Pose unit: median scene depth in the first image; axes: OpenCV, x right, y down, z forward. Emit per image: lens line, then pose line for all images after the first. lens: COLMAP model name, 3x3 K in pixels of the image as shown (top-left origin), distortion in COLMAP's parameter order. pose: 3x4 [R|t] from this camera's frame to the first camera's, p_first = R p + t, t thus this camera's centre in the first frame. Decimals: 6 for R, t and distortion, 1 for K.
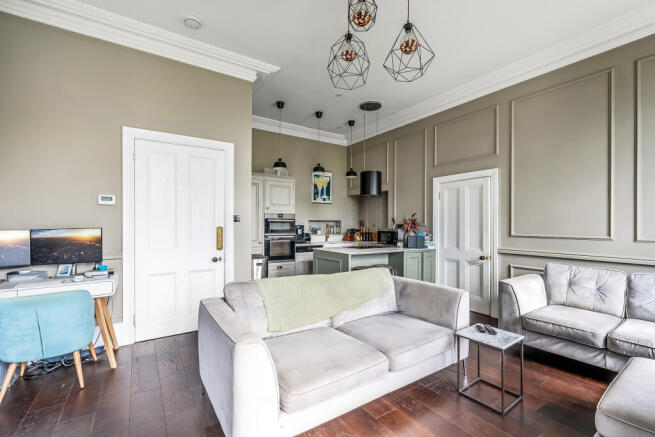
lens RADIAL K [[288.7, 0, 328.2], [0, 288.7, 221.1], [0, 0, 1]] dist [-0.000517, -0.000222]
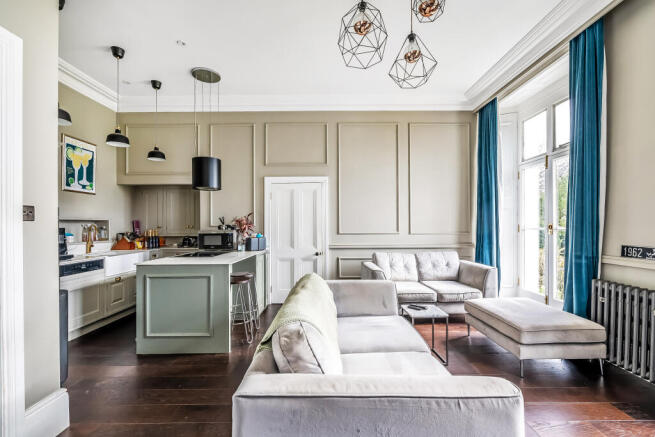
lens RADIAL K [[288.7, 0, 328.2], [0, 288.7, 221.1], [0, 0, 1]] dist [-0.000517, -0.000222]
pose [[0.550792, 0.003926, 0.834633, -0.304391], [-0.001336, 0.999992, -0.003822, 0.002078], [-0.834641, 0.000991, 0.550793, 0.267576]]
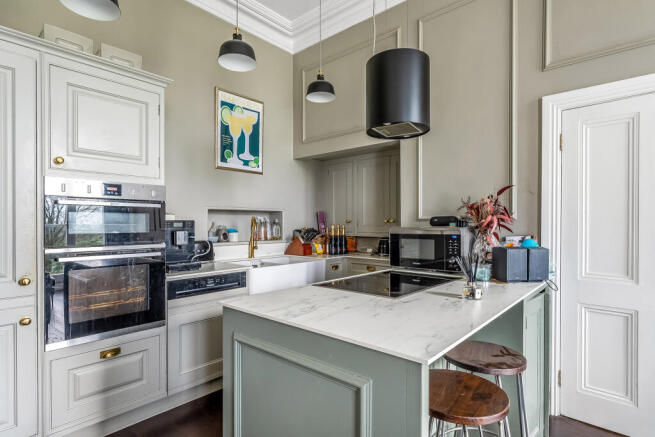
lens RADIAL K [[342.4, 0, 328.4], [0, 342.4, 223.3], [0, 0, 1]] dist [0.001193, 0.000217]
pose [[0.965794, -0.004845, 0.259265, -0.034646], [0.001596, 0.999918, 0.012741, 0.013784], [-0.259305, -0.011892, 0.965722, 0.581588]]
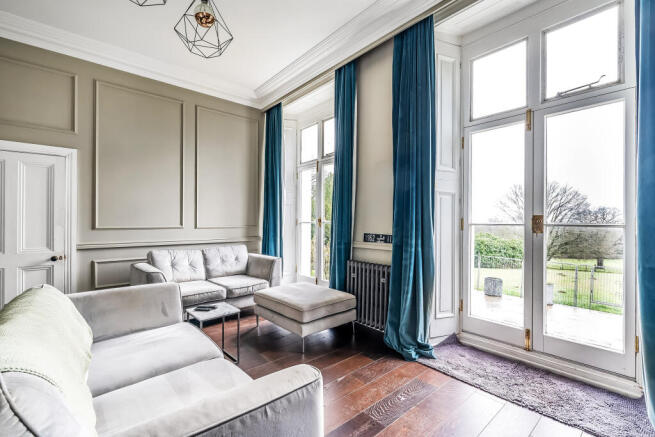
lens RADIAL K [[288.7, 0, 328.2], [0, 288.7, 221.1], [0, 0, 1]] dist [-0.000517, -0.000222]
pose [[-0.128898, -0.002138, 0.991656, -0.265153], [-0.012058, 0.999927, 0.000589, 0.013021], [-0.991585, -0.011881, -0.128915, 0.287390]]
